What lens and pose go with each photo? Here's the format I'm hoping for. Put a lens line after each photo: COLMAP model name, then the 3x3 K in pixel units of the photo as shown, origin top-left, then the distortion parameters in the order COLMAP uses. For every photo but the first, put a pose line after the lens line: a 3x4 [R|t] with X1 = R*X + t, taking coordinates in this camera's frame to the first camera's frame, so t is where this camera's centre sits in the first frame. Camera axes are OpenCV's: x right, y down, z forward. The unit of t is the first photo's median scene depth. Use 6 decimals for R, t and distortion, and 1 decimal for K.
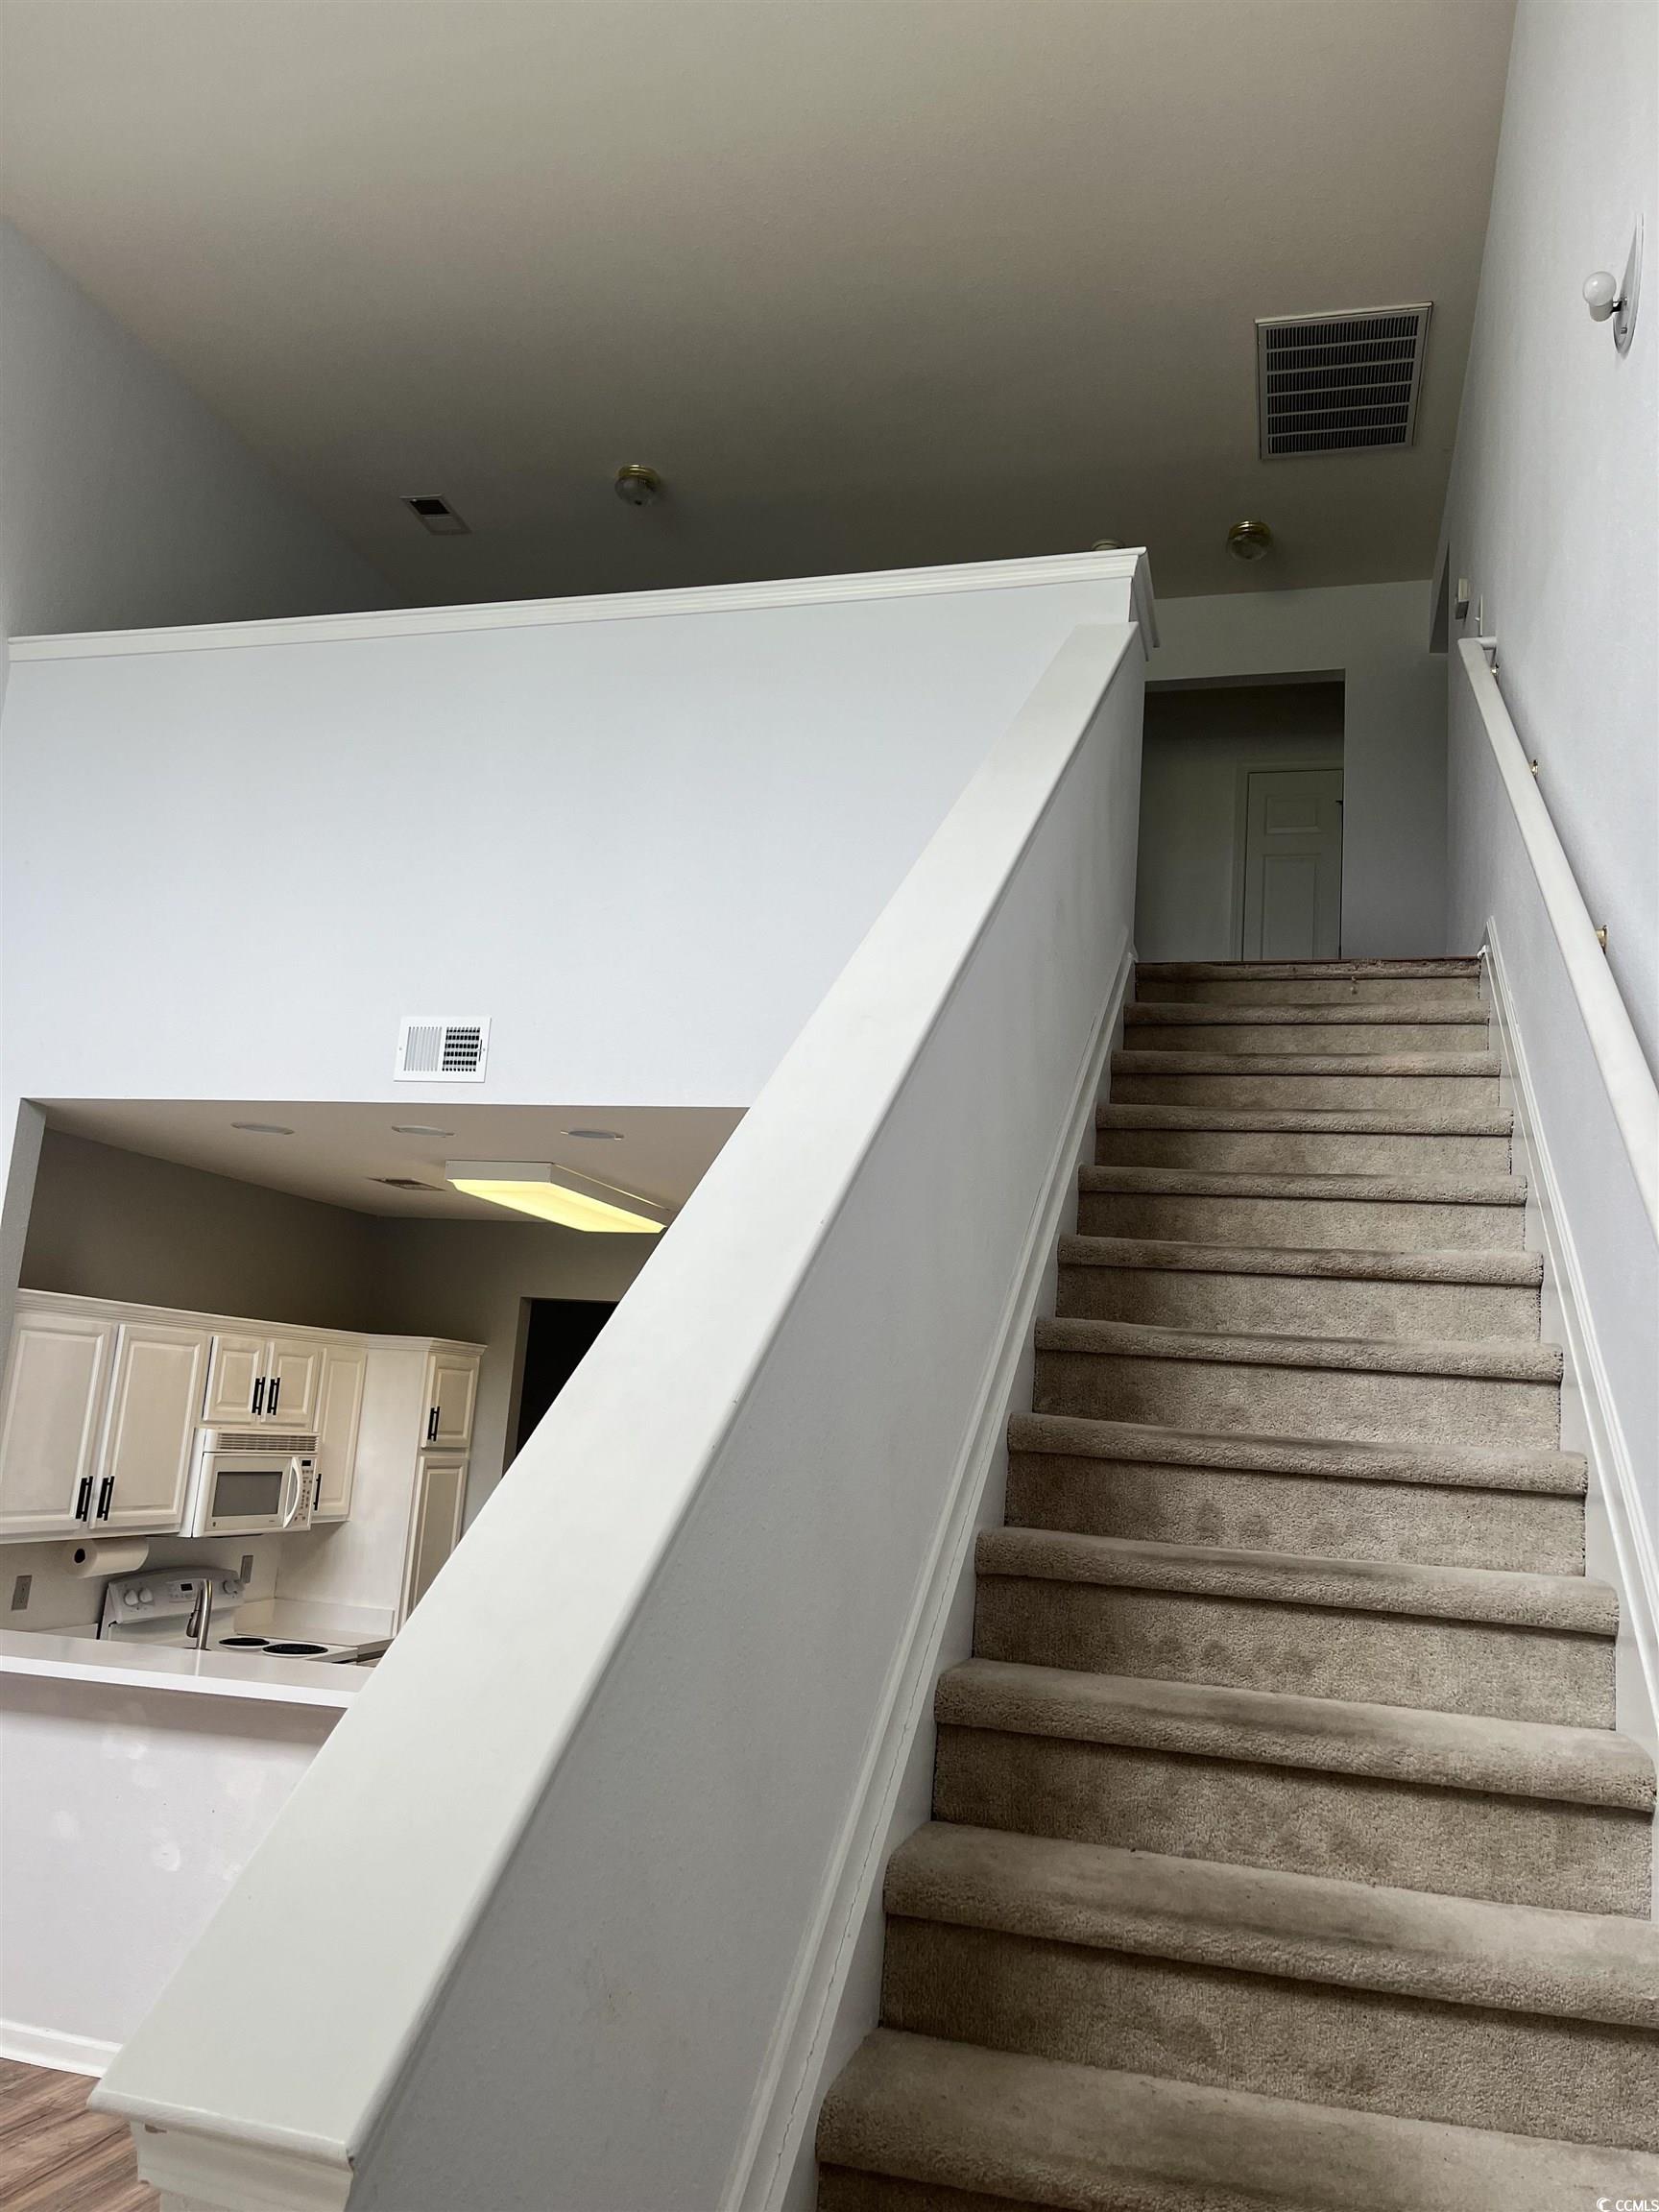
lens RADIAL K [[1674.9, 0, 829.5], [0, 1674.9, 1106.0], [0, 0, 1]] dist [0.089317, -0.133698]
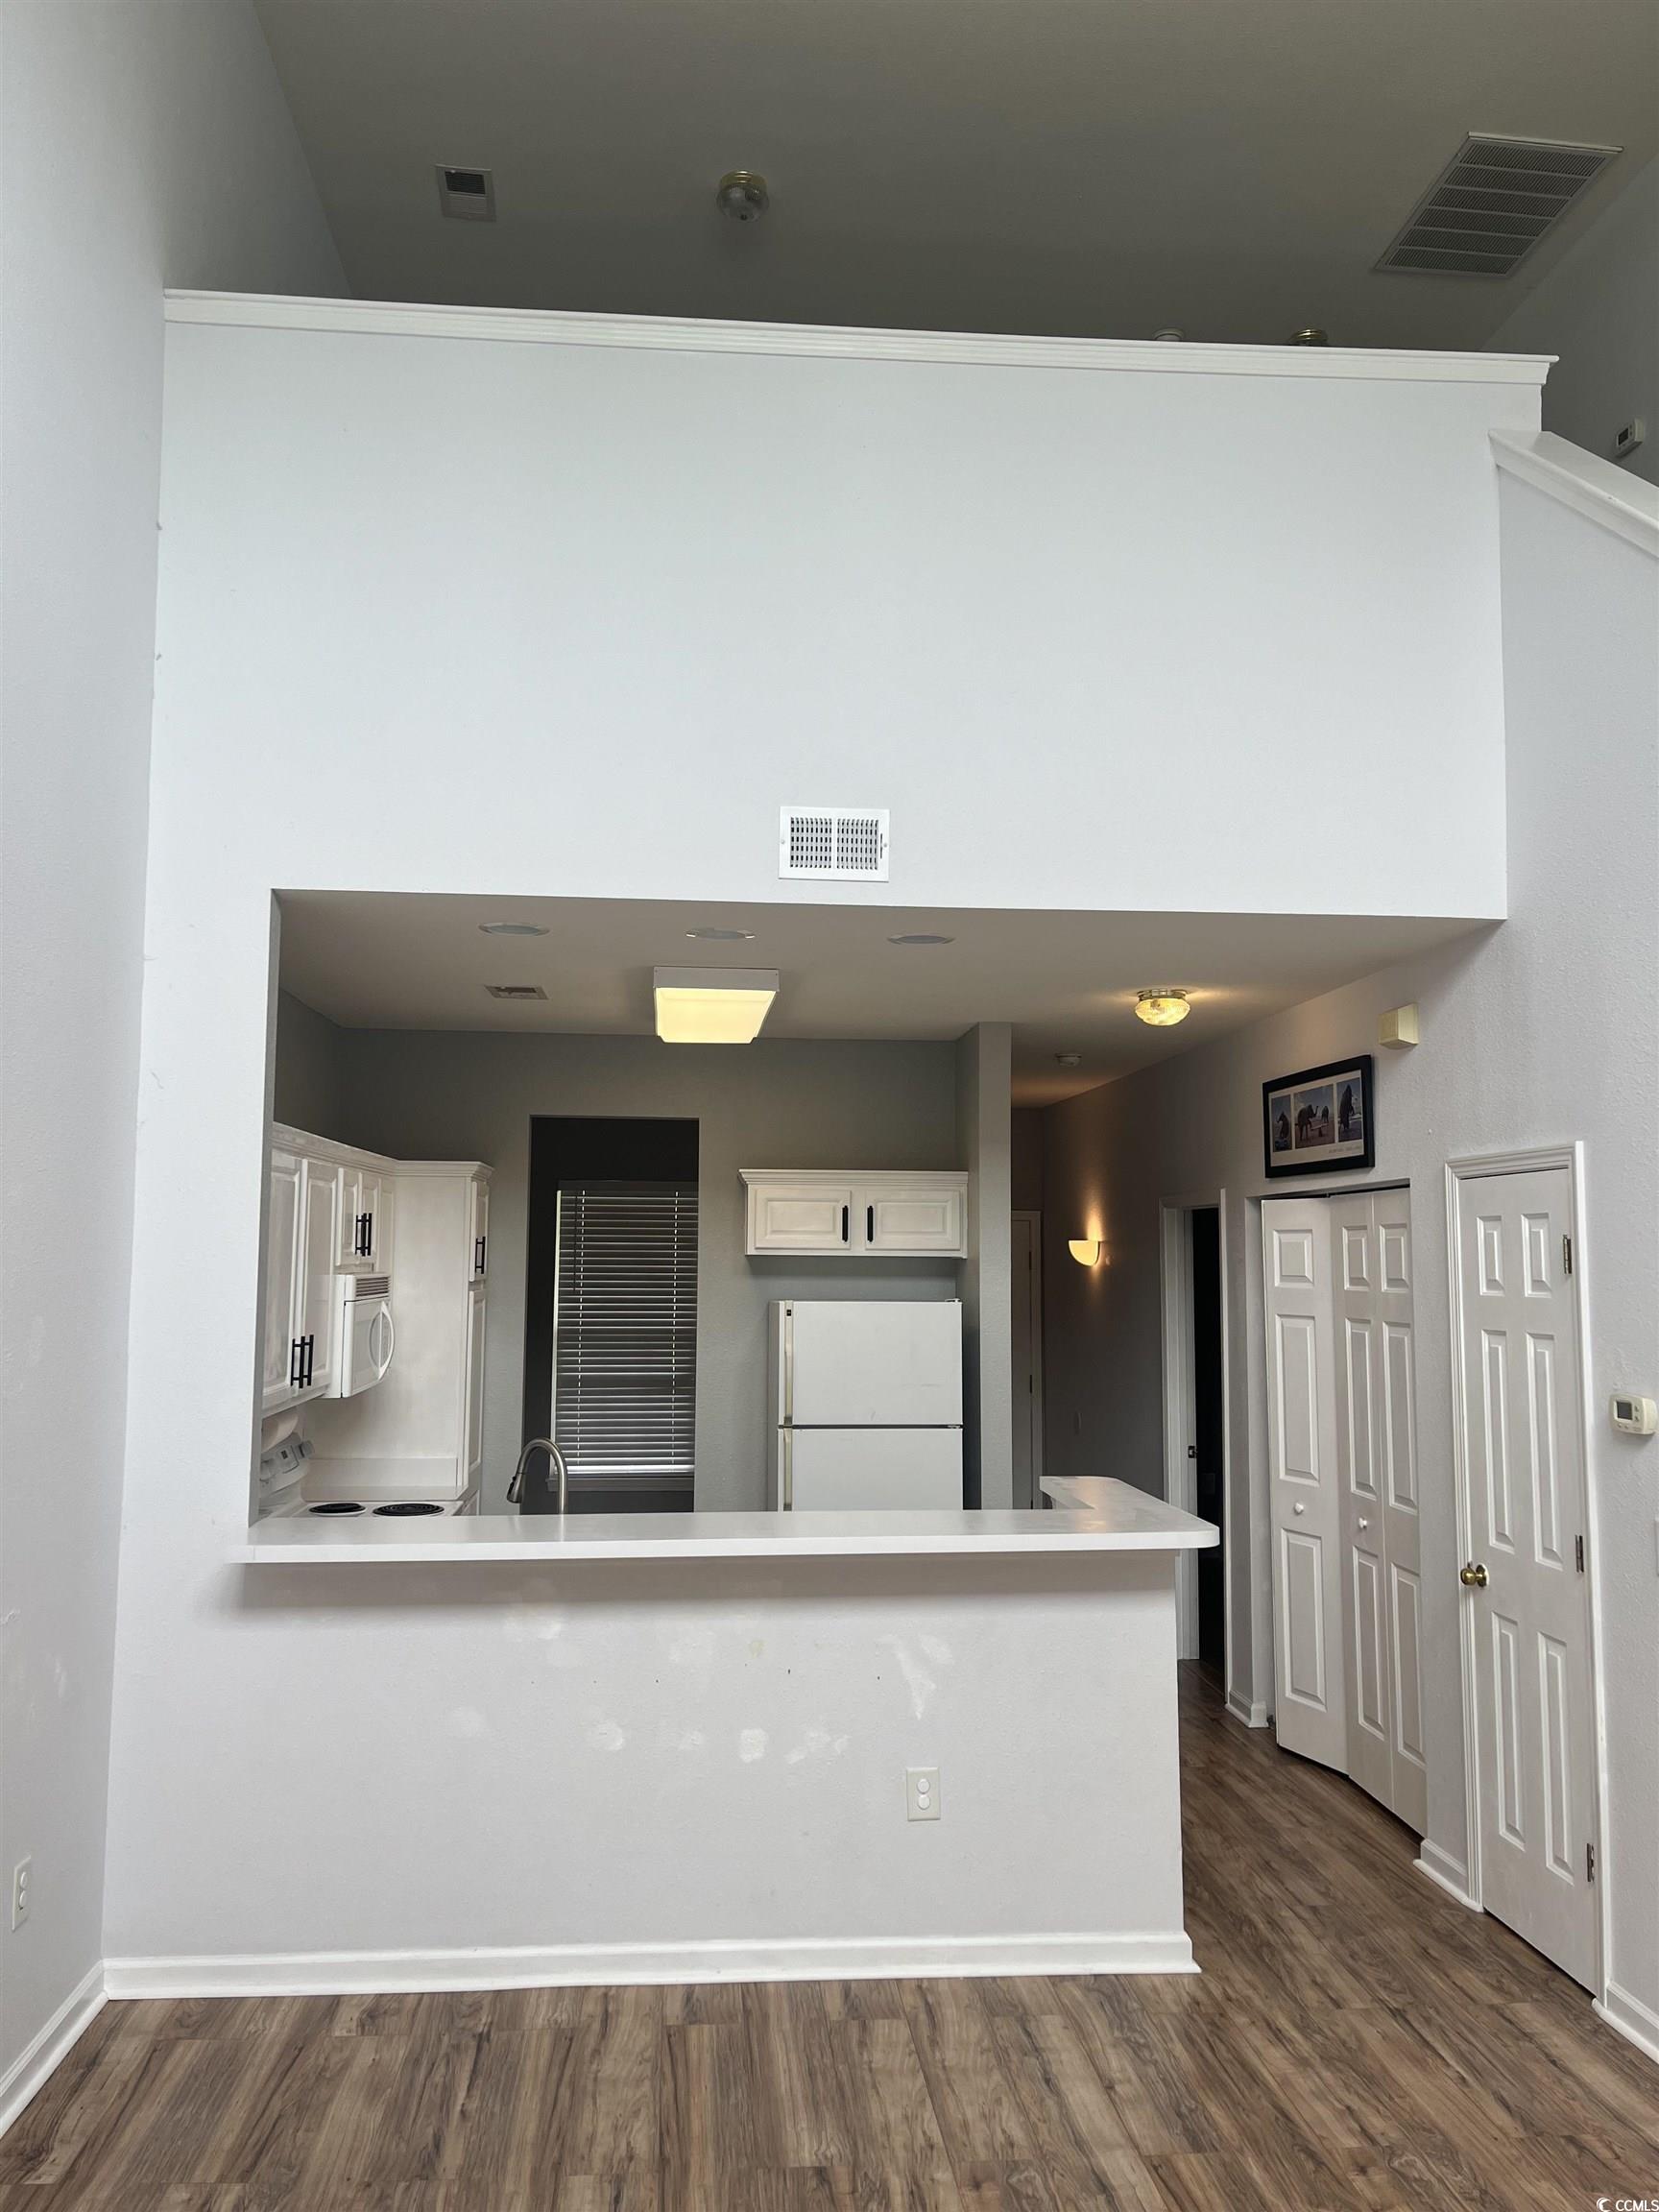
lens RADIAL K [[1674.9, 0, 829.5], [0, 1674.9, 1106.0], [0, 0, 1]] dist [0.089317, -0.133698]
pose [[0.933864, -0.033577, 0.356049, -0.463338], [-0.009334, 0.992955, 0.118123, -0.000385], [-0.357507, -0.113634, 0.926971, 0.124392]]
